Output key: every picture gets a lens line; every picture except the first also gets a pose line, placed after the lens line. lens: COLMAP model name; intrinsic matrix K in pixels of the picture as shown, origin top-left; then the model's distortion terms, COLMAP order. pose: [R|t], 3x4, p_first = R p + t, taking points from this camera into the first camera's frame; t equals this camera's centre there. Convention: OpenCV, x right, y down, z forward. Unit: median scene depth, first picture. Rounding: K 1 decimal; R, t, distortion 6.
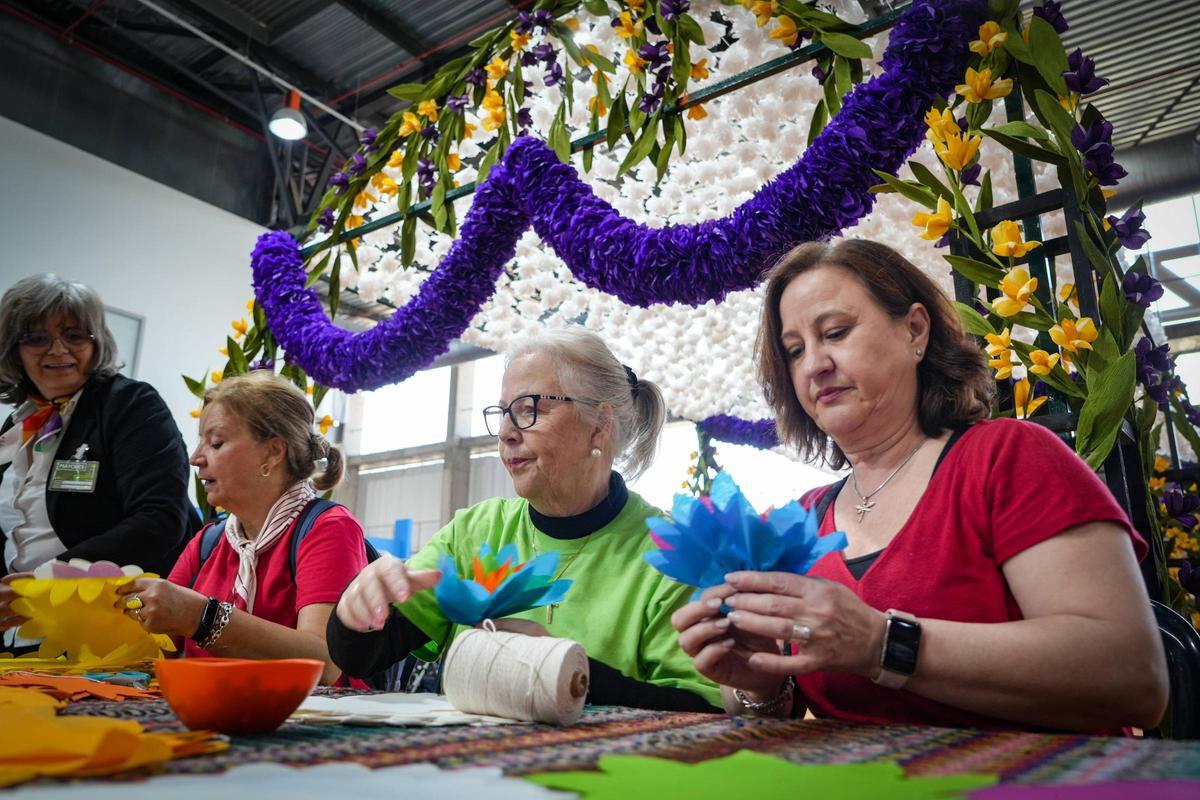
lens RADIAL K [[885.9, 0, 628.2], [0, 885.9, 375.6], [0, 0, 1]] dist [-0.001560, 0.000088]
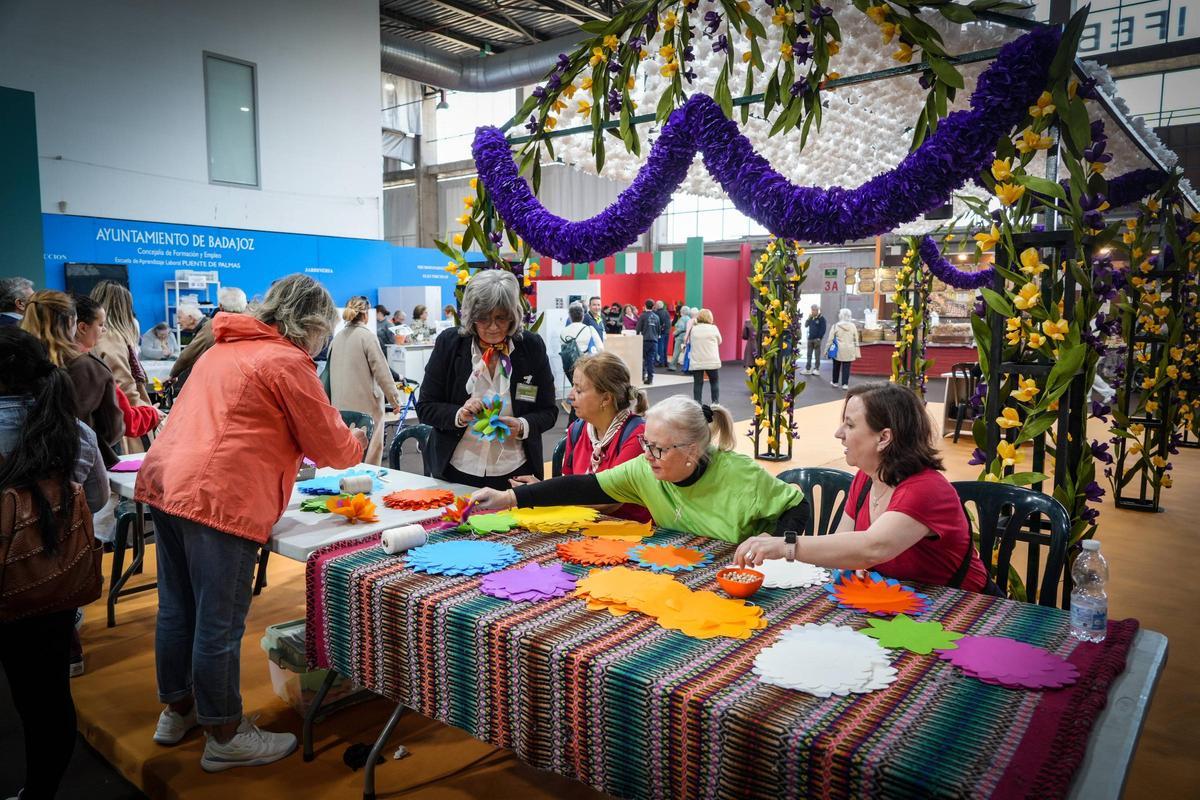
lens RADIAL K [[885.9, 0, 628.2], [0, 885.9, 375.6], [0, 0, 1]] dist [-0.001560, 0.000088]
pose [[0.999655, 0.003864, -0.025964, -0.181415], [0.006366, 0.923893, 0.382599, -0.379010], [0.025466, -0.382632, 0.923550, -0.411407]]
